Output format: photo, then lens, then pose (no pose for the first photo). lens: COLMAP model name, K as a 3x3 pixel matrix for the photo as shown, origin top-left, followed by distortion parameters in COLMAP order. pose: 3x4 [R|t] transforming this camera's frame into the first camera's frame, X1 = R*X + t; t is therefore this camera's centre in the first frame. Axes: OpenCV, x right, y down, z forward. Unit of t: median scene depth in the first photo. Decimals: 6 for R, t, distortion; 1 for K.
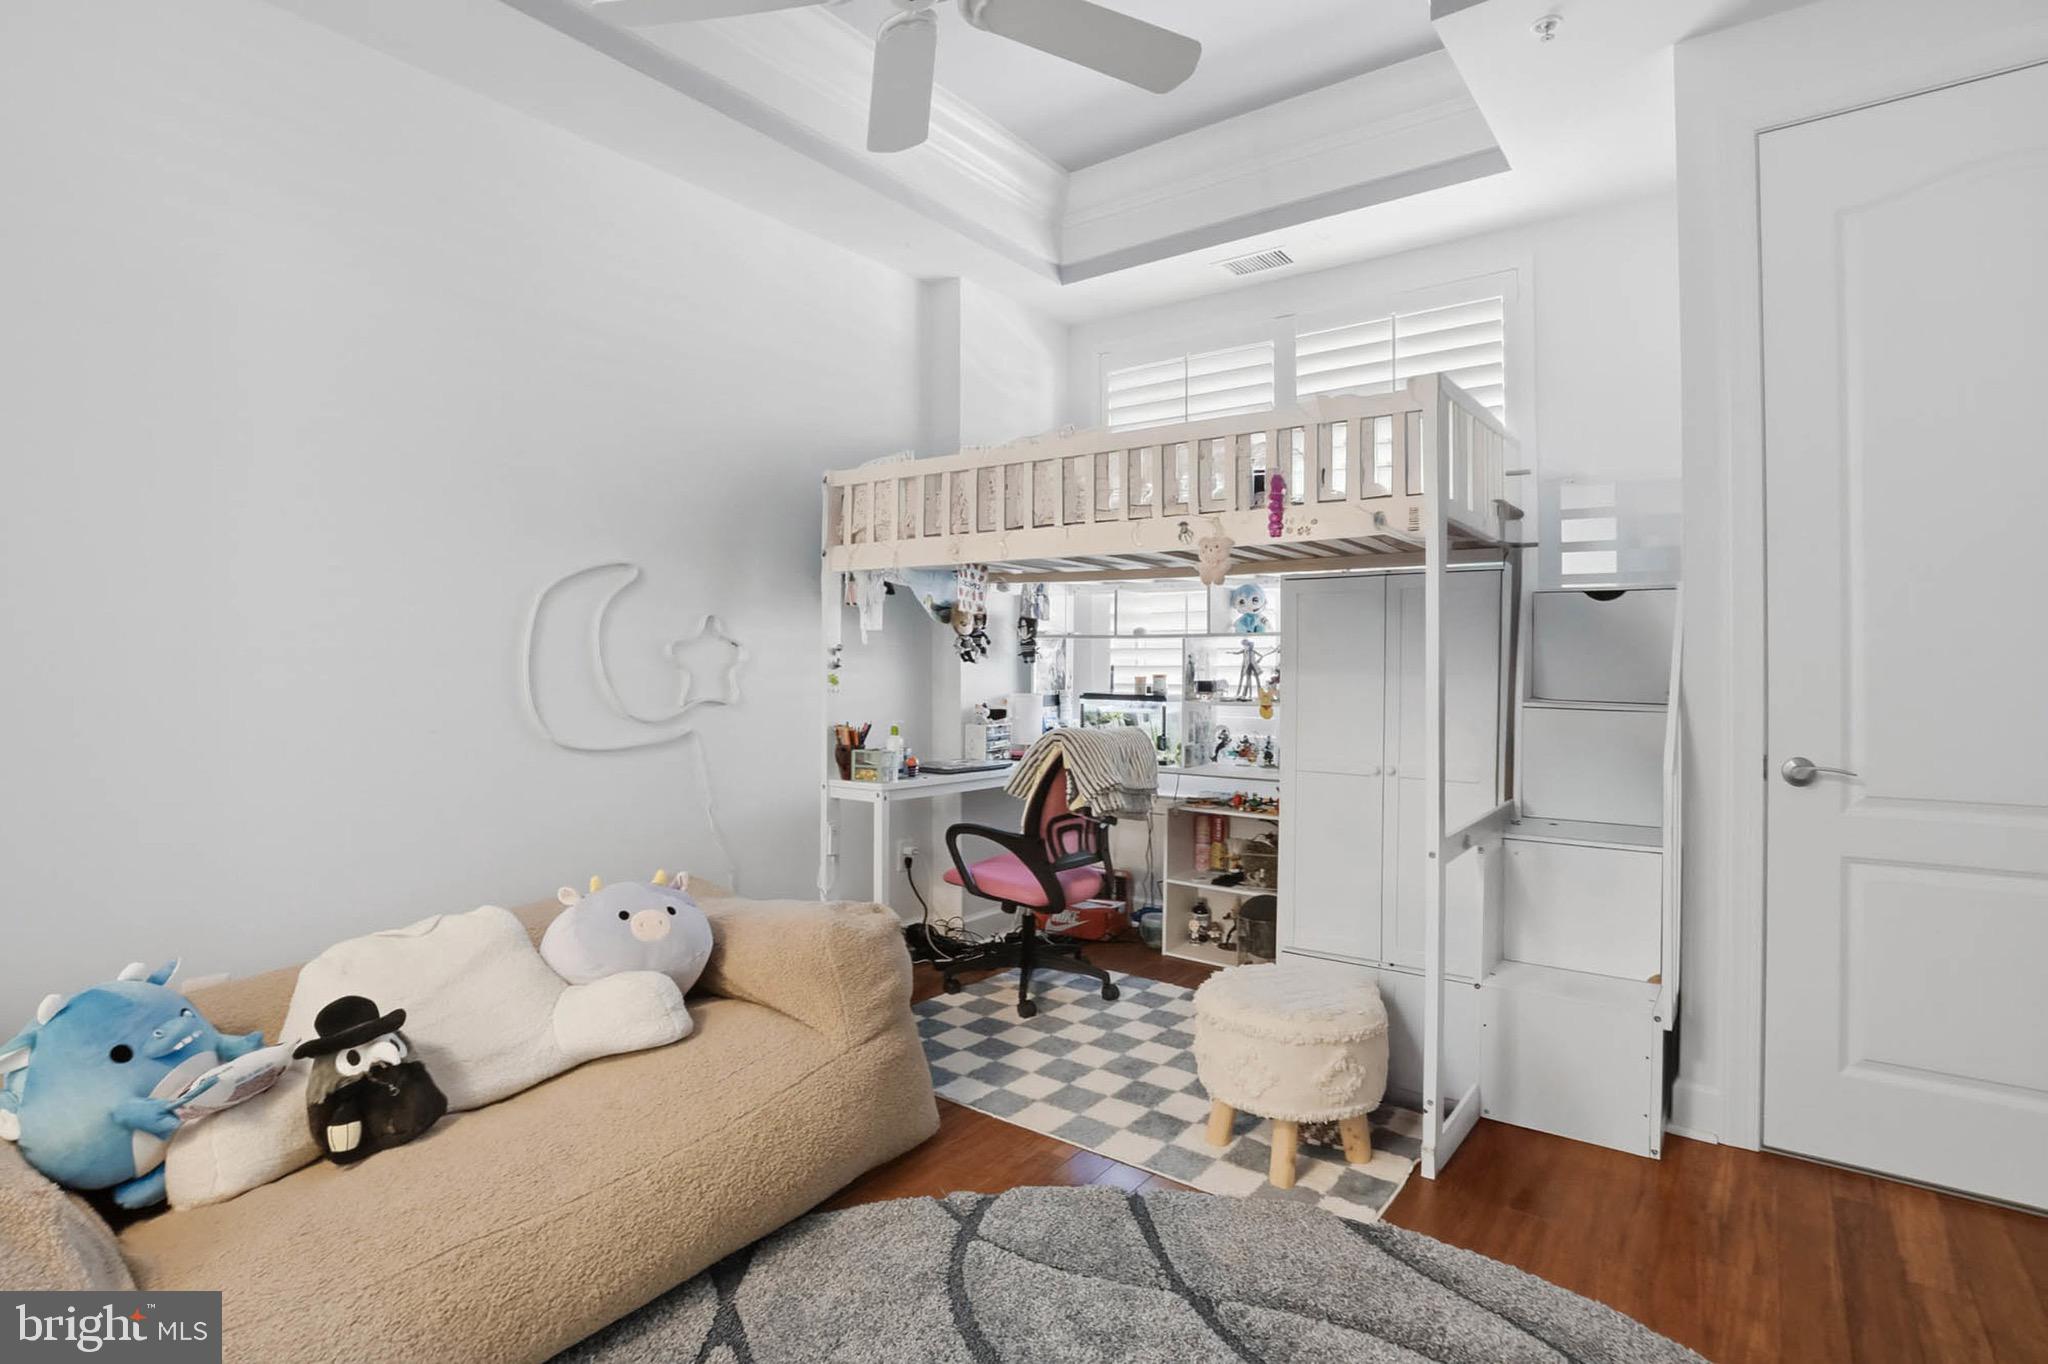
lens RADIAL K [[1053.1, 0, 1022.2], [0, 1053.1, 671.0], [0, 0, 1]] dist [-0.030712, 0.000867]
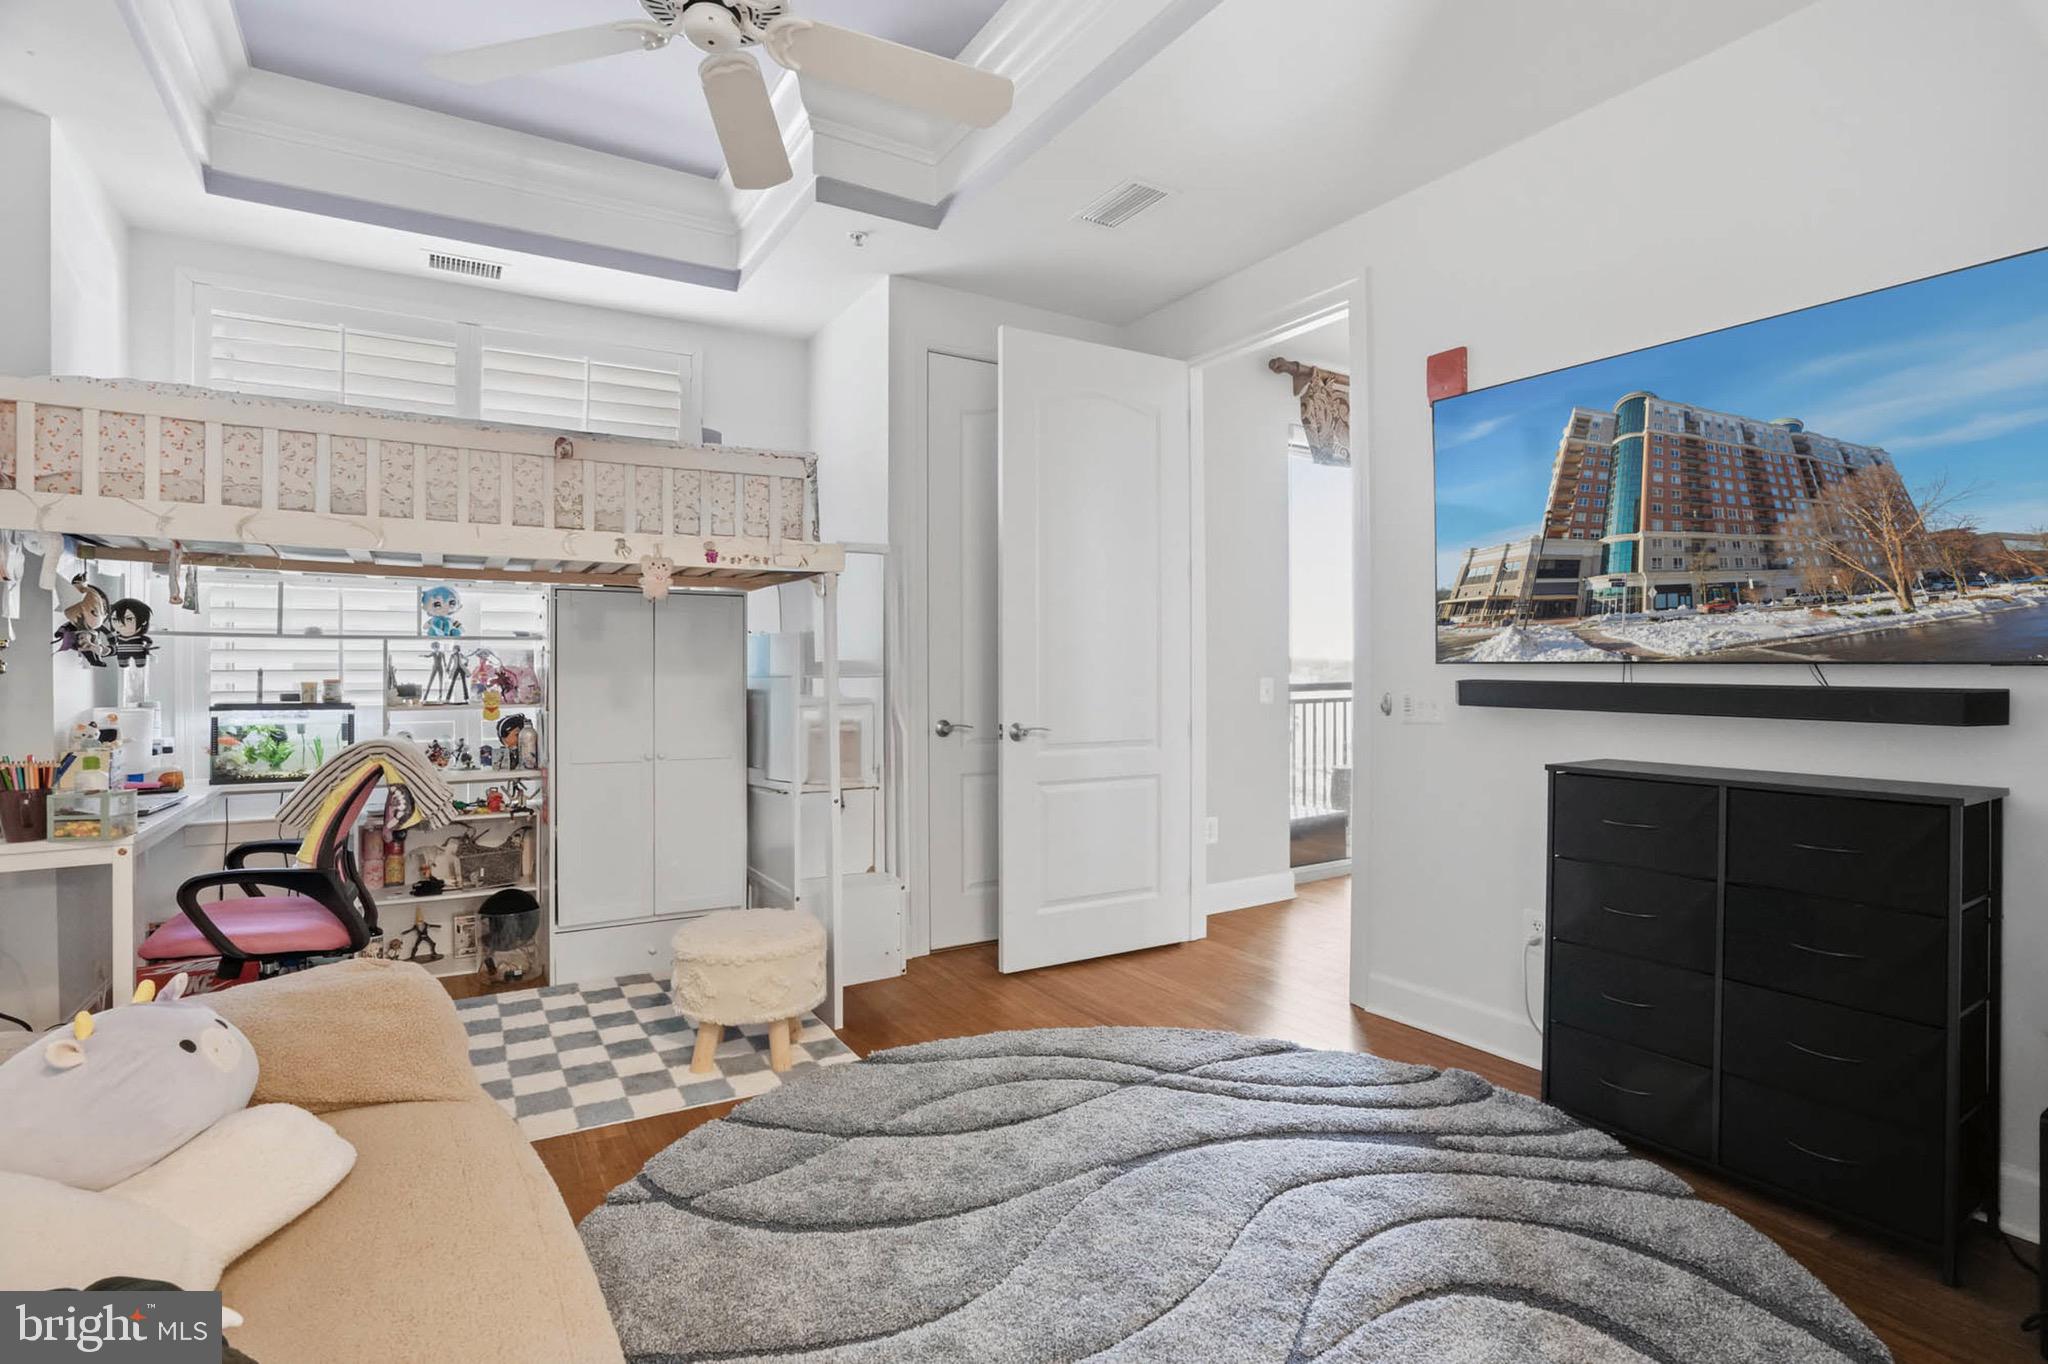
lens RADIAL K [[972.7, 0, 1022.1], [0, 972.7, 678.2], [0, 0, 1]] dist [-0.003048, 0.000061]
pose [[0.384644, -0.012344, 0.922983, -0.446910], [0.008716, 0.999915, 0.009740, -0.000753], [-0.923024, 0.004298, 0.384719, 0.157697]]
